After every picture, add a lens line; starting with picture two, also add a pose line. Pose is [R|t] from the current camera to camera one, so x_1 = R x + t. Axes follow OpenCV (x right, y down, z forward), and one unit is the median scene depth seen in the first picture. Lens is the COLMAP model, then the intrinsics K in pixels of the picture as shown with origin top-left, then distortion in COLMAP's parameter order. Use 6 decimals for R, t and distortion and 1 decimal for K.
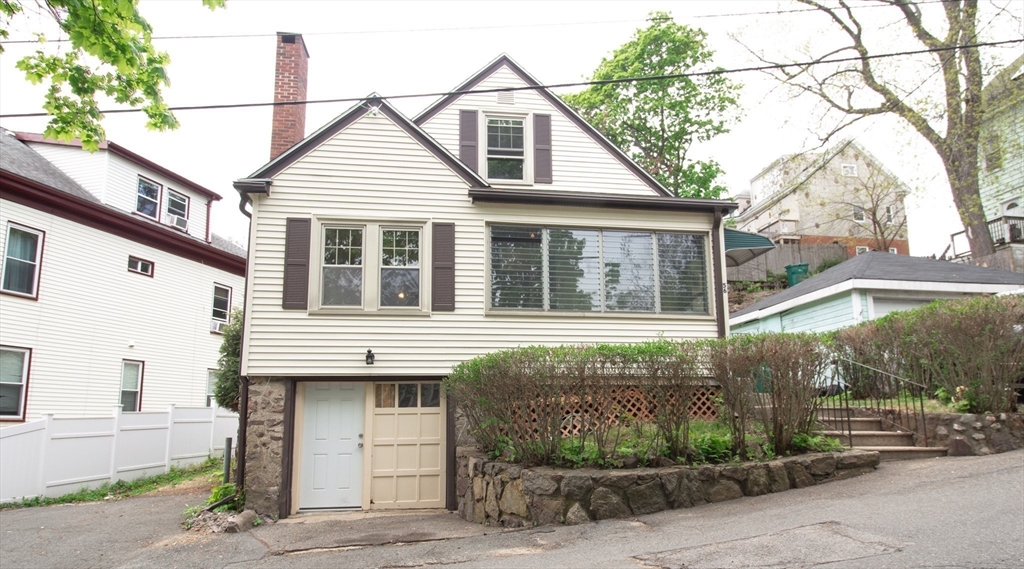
lens RADIAL K [[615.2, 0, 513.8], [0, 615.2, 326.9], [0, 0, 1]] dist [0.001106, -0.003976]
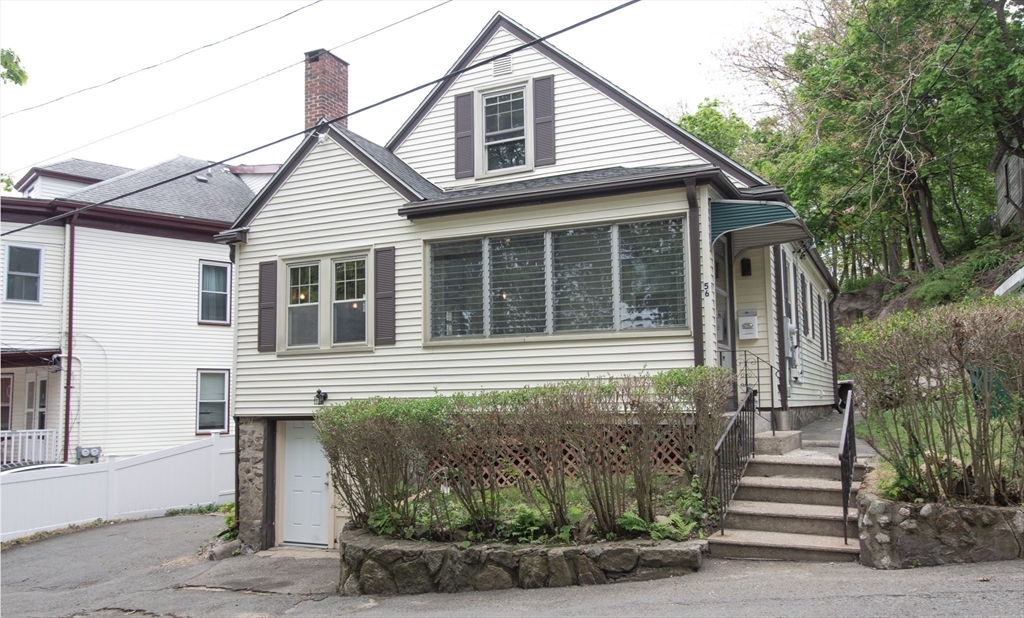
lens RADIAL K [[801.0, 0, 512.4], [0, 801.0, 327.8], [0, 0, 1]] dist [0.009851, 0.004785]
pose [[0.834323, -0.054517, -0.548573, 0.714548], [0.092745, 0.994796, 0.042193, -0.085119], [0.543418, -0.086080, 0.835037, 0.094894]]
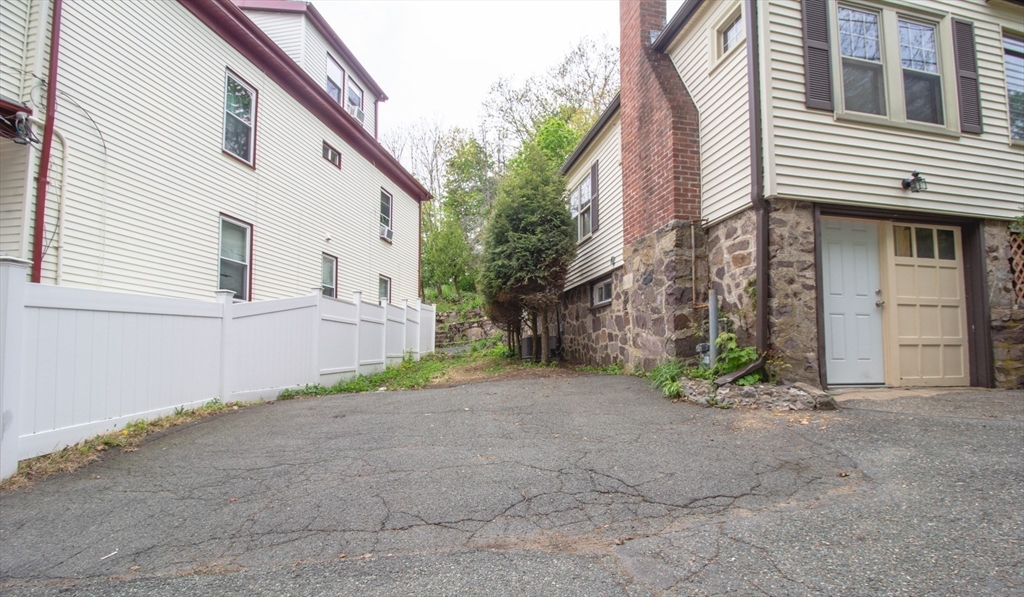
lens RADIAL K [[477.0, 0, 514.1], [0, 477.0, 334.2], [0, 0, 1]] dist [-0.000848, -0.014494]
pose [[0.996520, 0.015452, 0.081913, -0.729361], [-0.023444, 0.994958, 0.097514, 0.179267], [-0.079993, -0.099095, 0.991858, 0.445385]]
